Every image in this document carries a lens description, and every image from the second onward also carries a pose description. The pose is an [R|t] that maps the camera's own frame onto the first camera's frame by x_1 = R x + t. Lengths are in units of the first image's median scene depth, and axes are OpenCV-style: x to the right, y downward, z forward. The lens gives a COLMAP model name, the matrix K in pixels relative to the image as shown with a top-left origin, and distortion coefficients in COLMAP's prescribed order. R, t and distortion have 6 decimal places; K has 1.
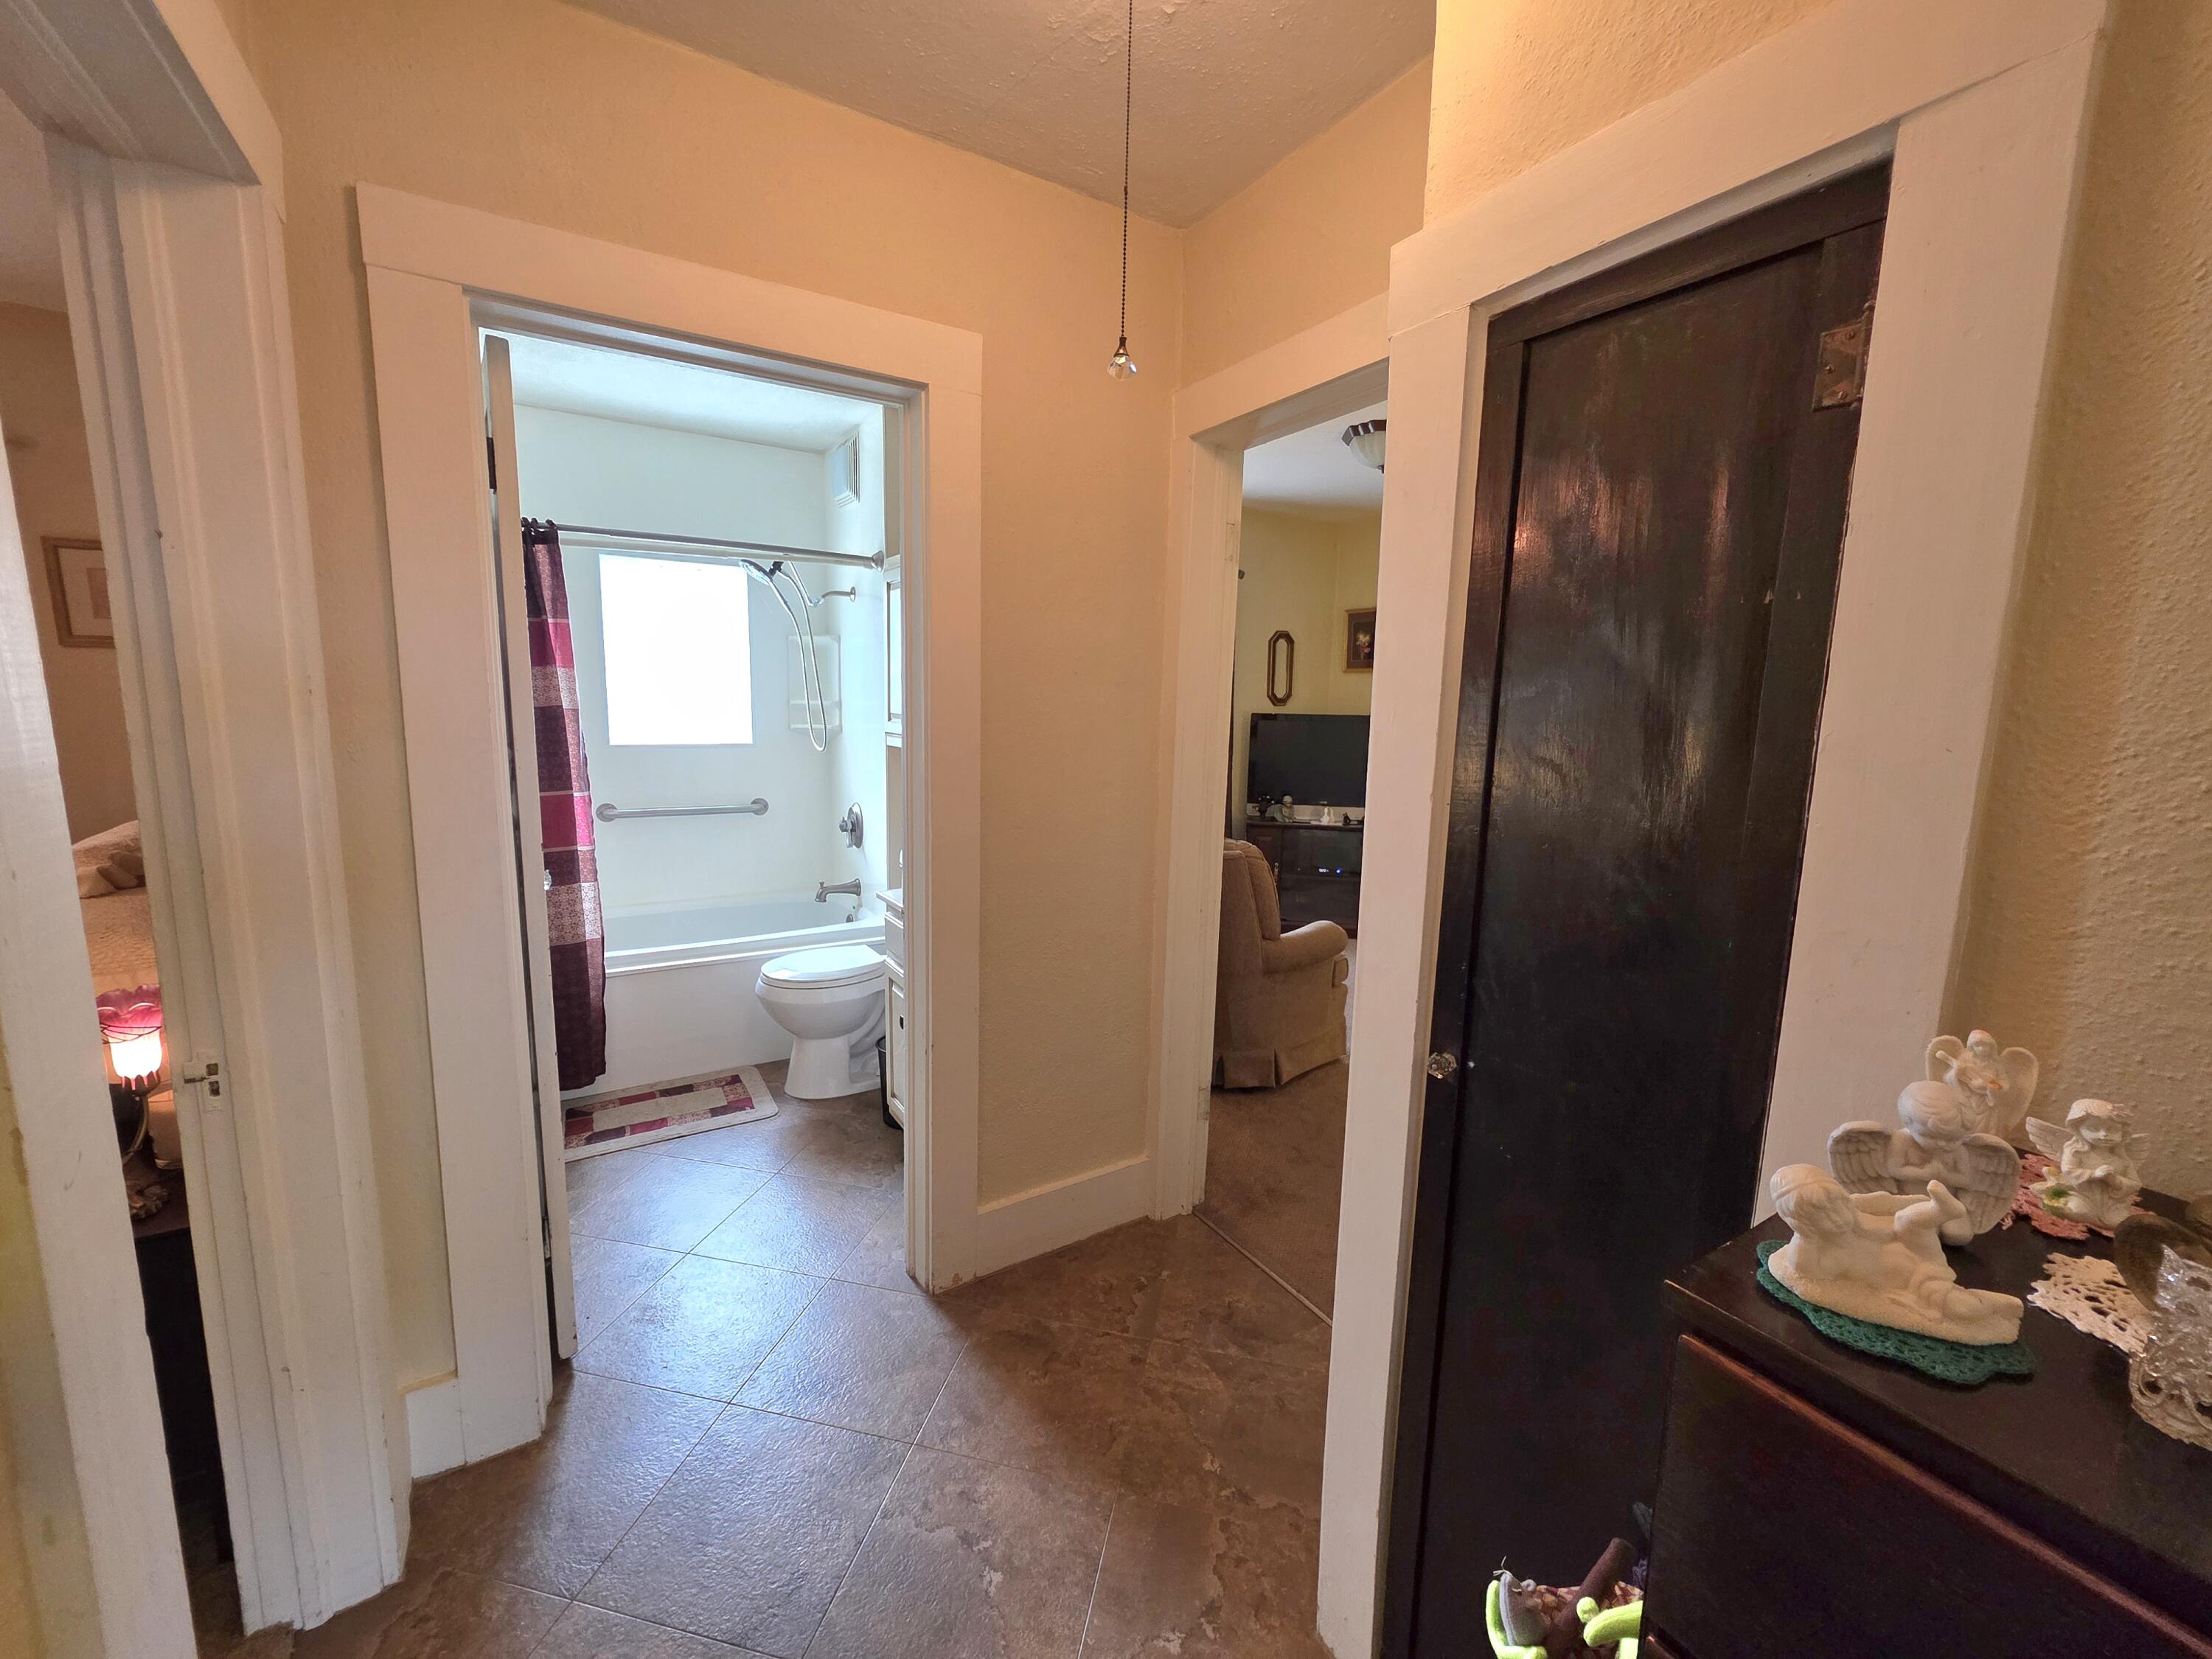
lens RADIAL K [[883.2, 0, 1106.2], [0, 883.2, 823.6], [0, 0, 1]] dist [0.003249, 0.000191]
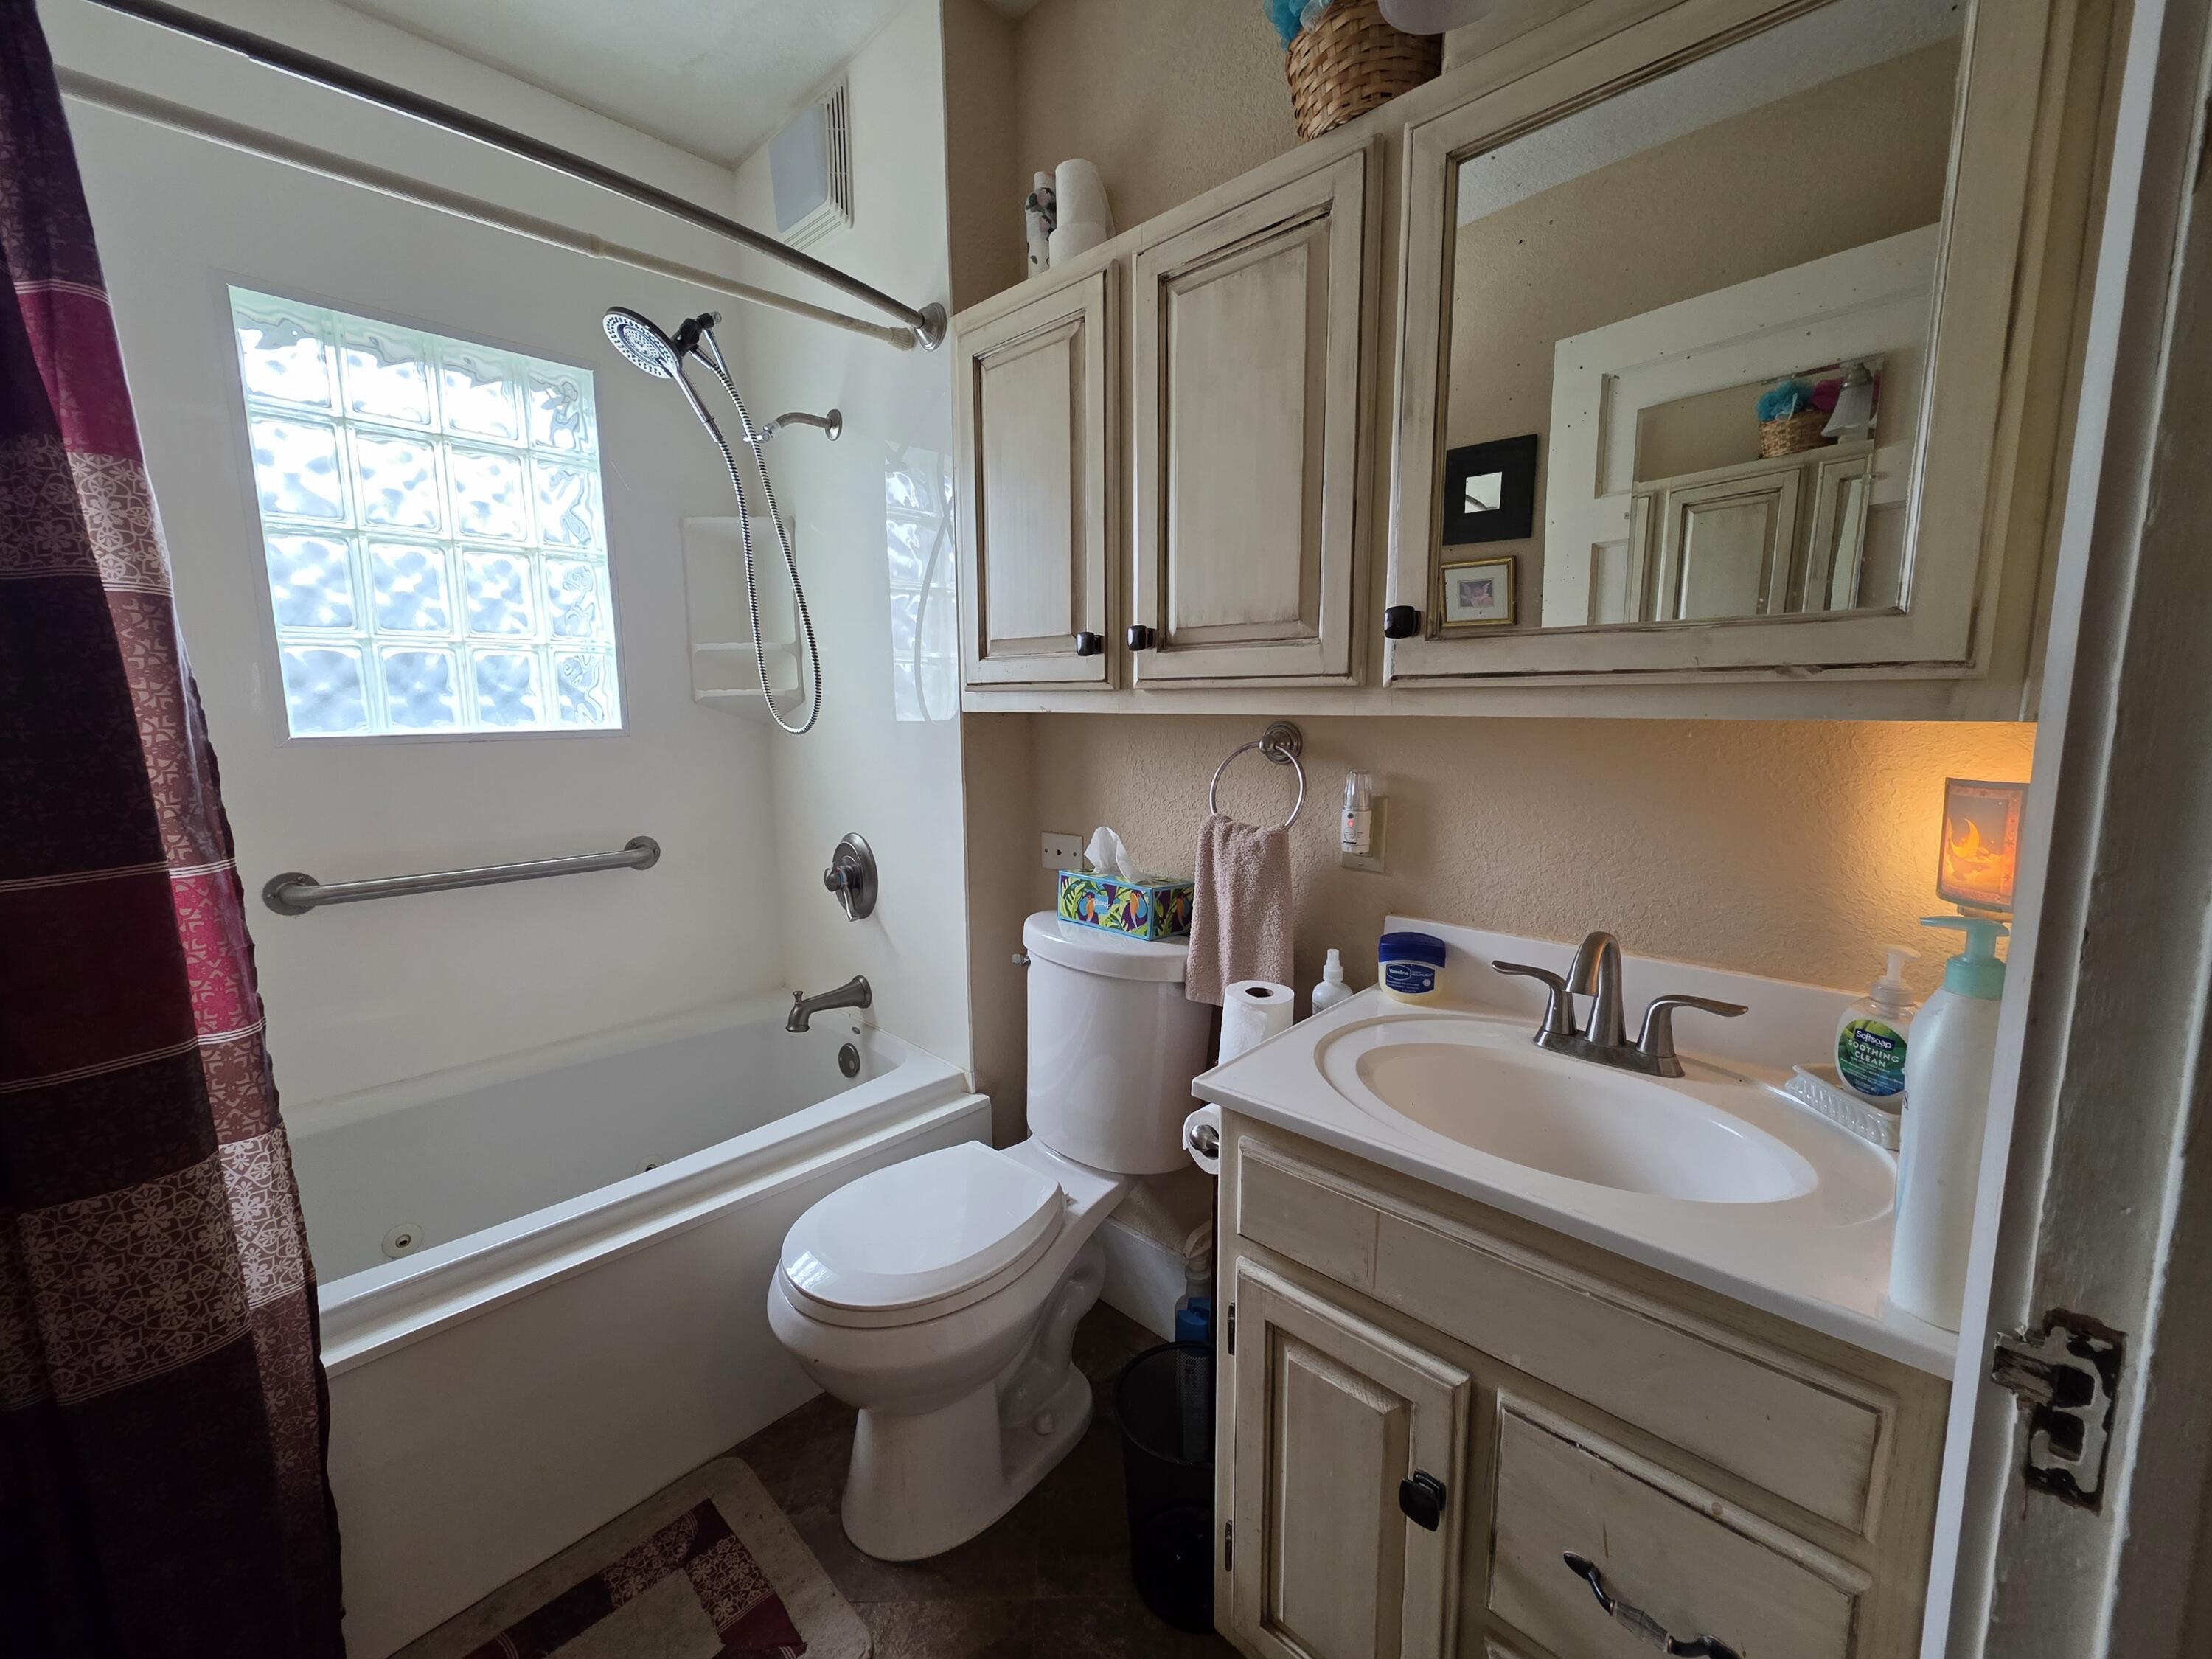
lens RADIAL K [[883.2, 0, 1105.8], [0, 883.2, 828.1], [0, 0, 1]] dist [0.003249, 0.000191]
pose [[0.970494, -0.062067, 0.233002, -0.343250], [0.061304, 0.998064, 0.010521, -0.031040], [-0.233203, 0.004073, 0.972419, 0.600826]]
